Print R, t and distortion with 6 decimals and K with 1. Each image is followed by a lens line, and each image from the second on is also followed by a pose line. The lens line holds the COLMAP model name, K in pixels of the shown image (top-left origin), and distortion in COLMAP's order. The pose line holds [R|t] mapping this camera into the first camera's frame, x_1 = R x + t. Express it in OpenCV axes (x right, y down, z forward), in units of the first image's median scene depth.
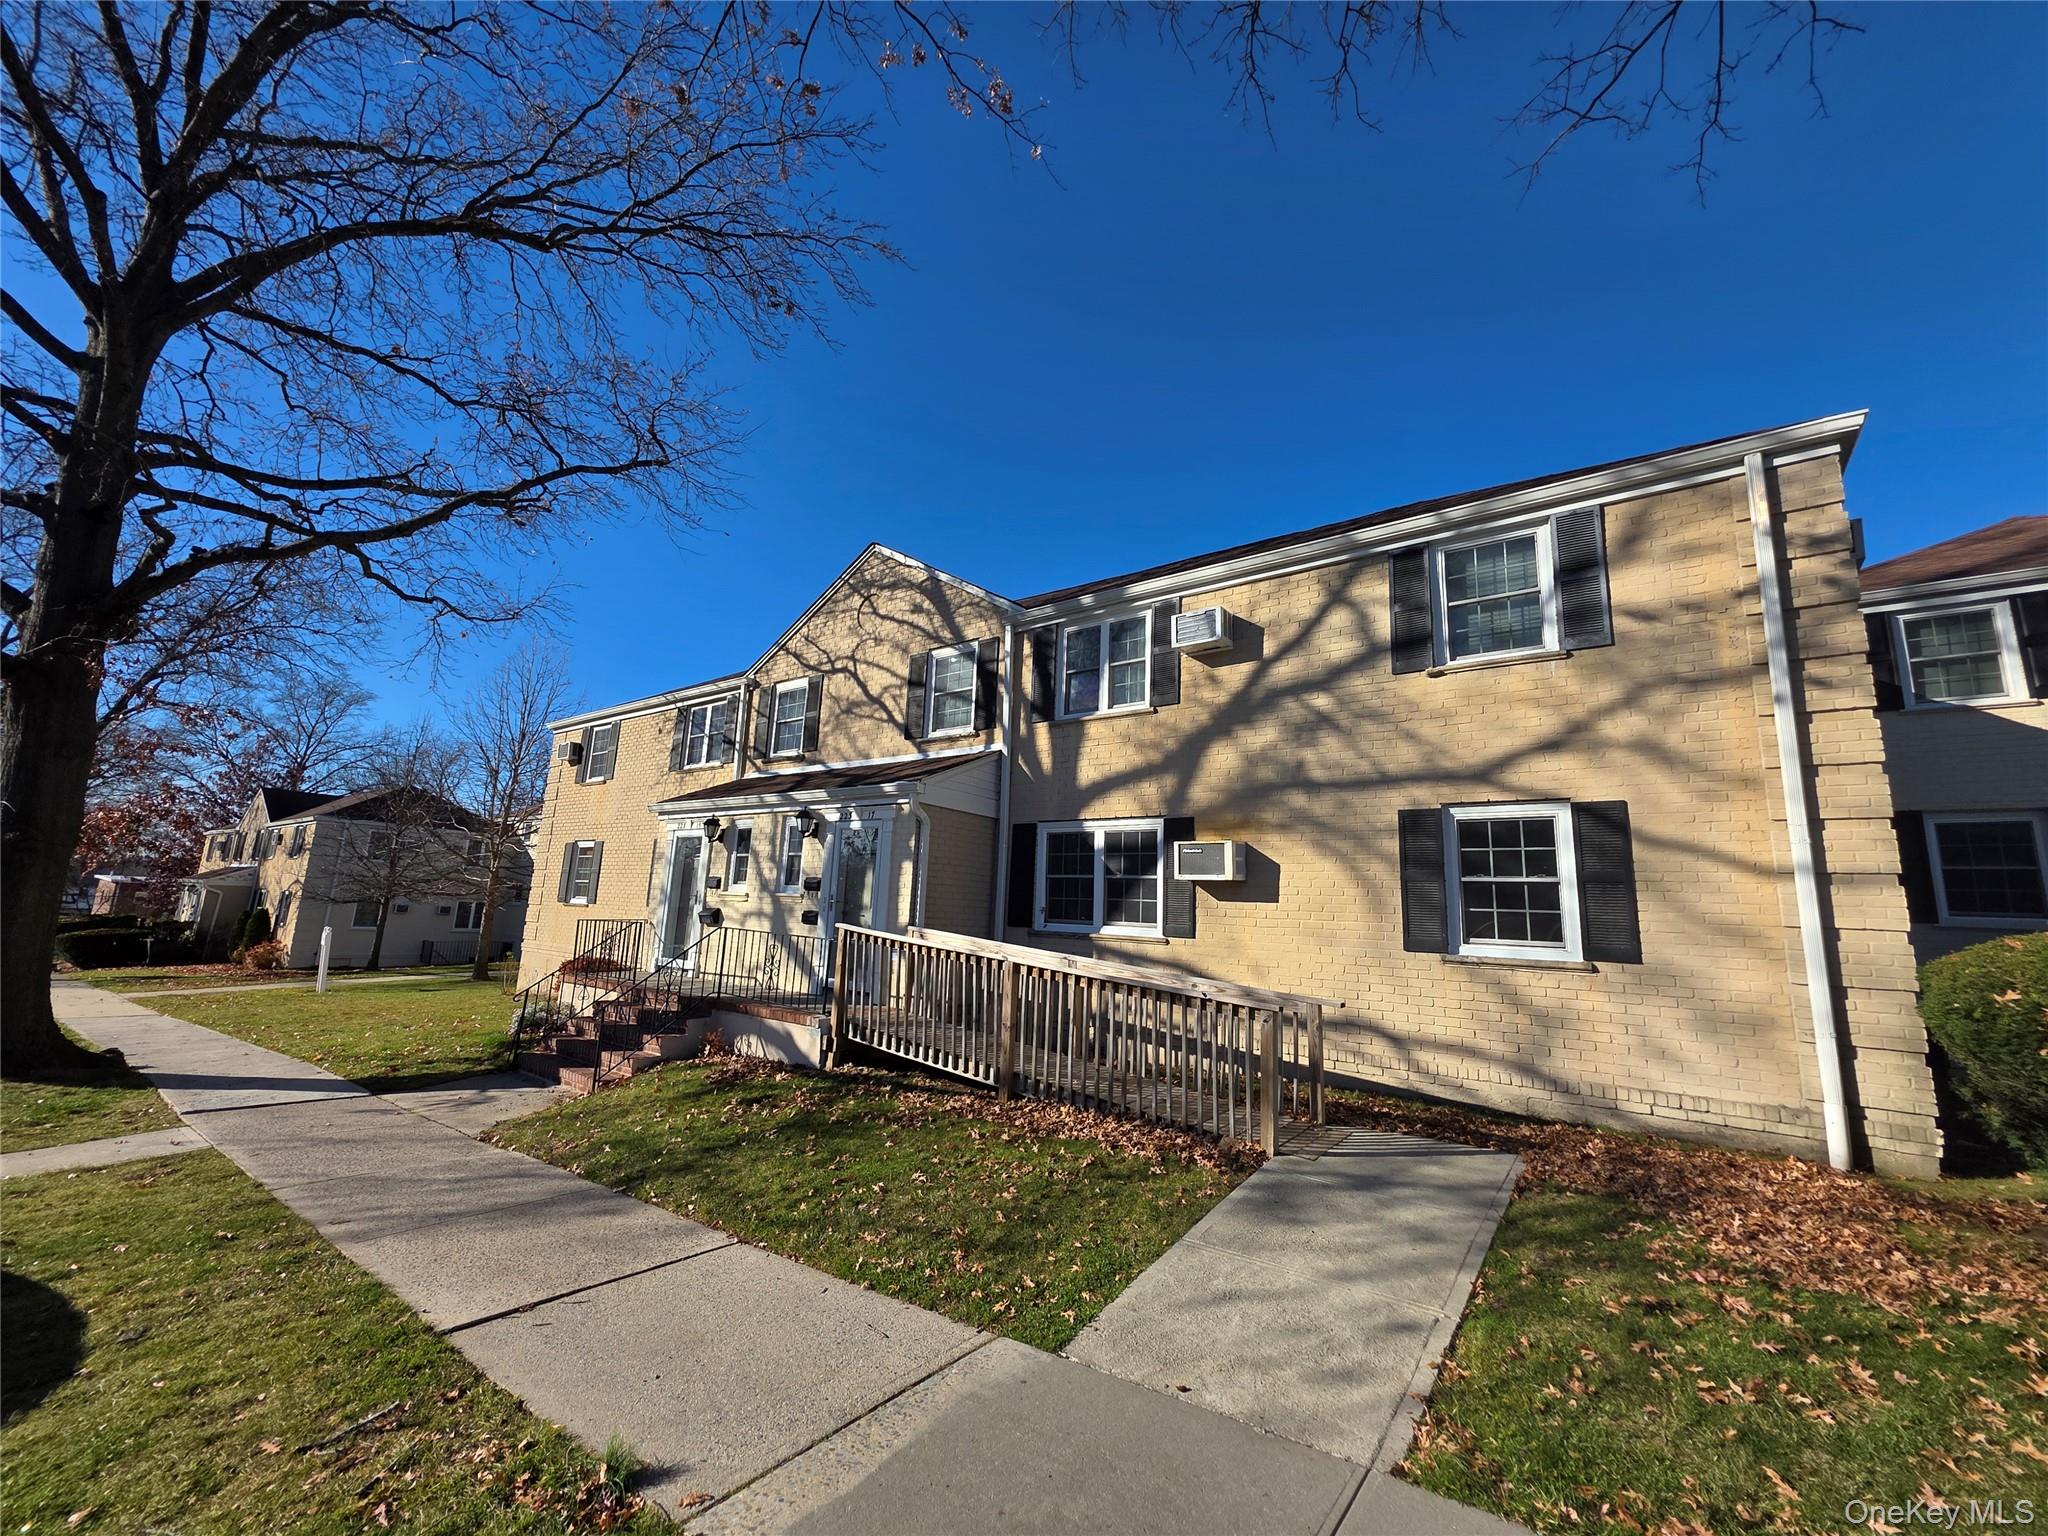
lens RADIAL K [[818.4, 0, 1018.1], [0, 818.4, 766.5], [0, 0, 1]] dist [0.002769, -0.000143]
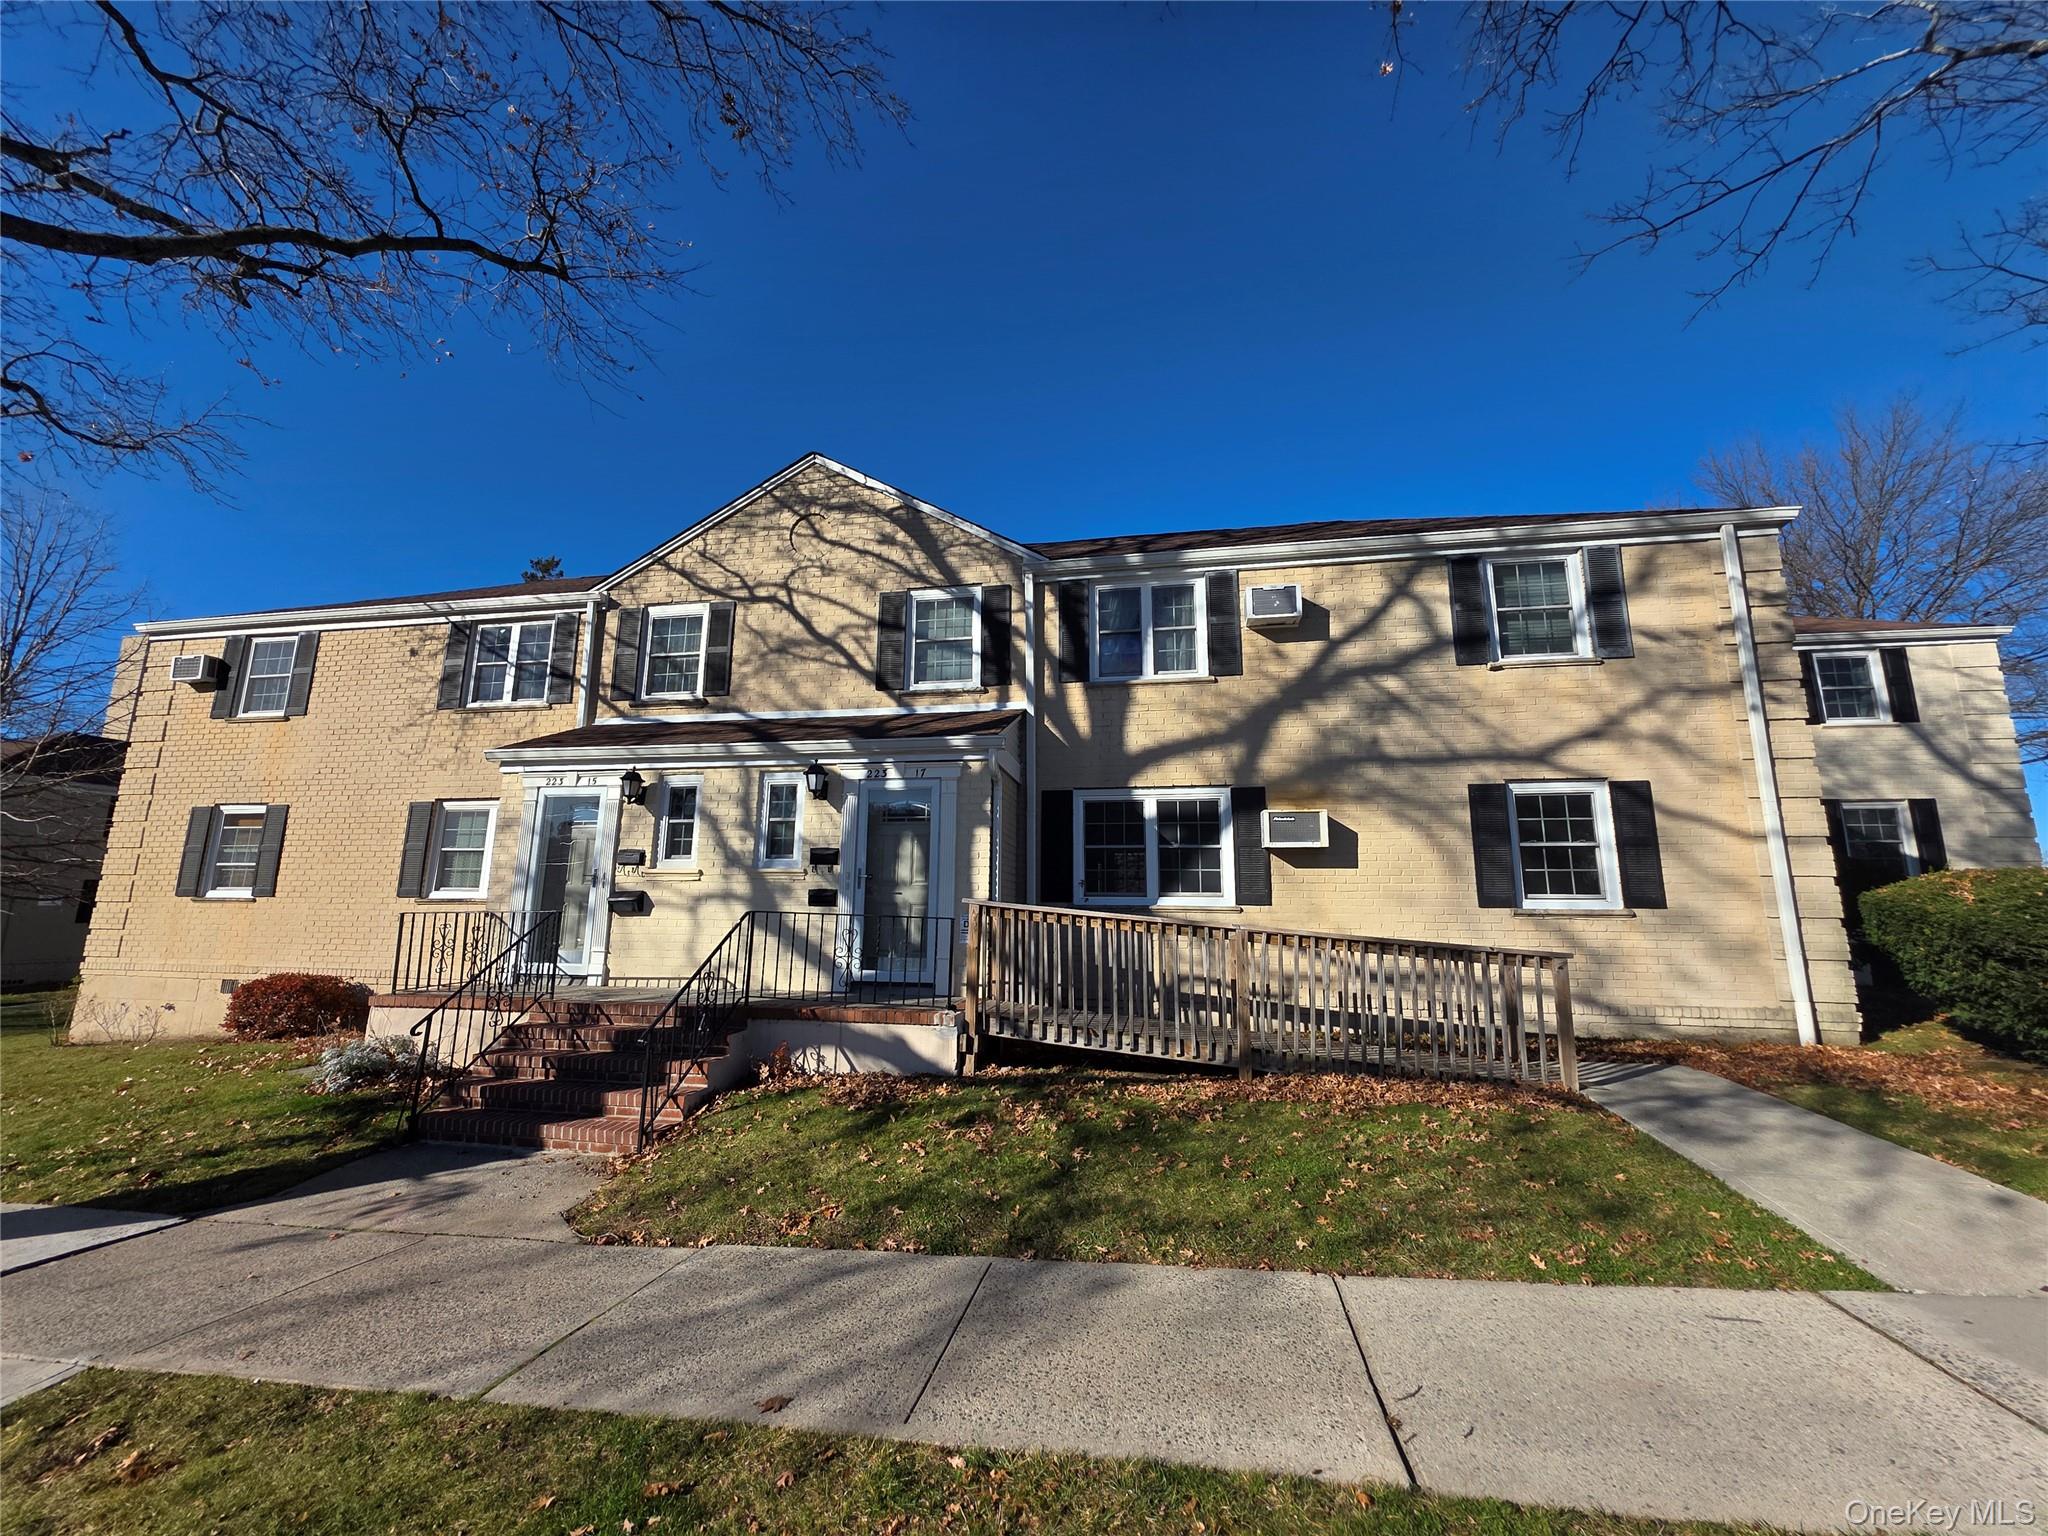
lens RADIAL K [[818.4, 0, 1026.7], [0, 818.4, 765.5], [0, 0, 1]] dist [0.002769, -0.000143]
pose [[0.893349, 0.047030, 0.446896, -0.571420], [-0.052330, 0.998630, -0.000485, 0.057763], [-0.446307, -0.022952, 0.894586, 0.249872]]
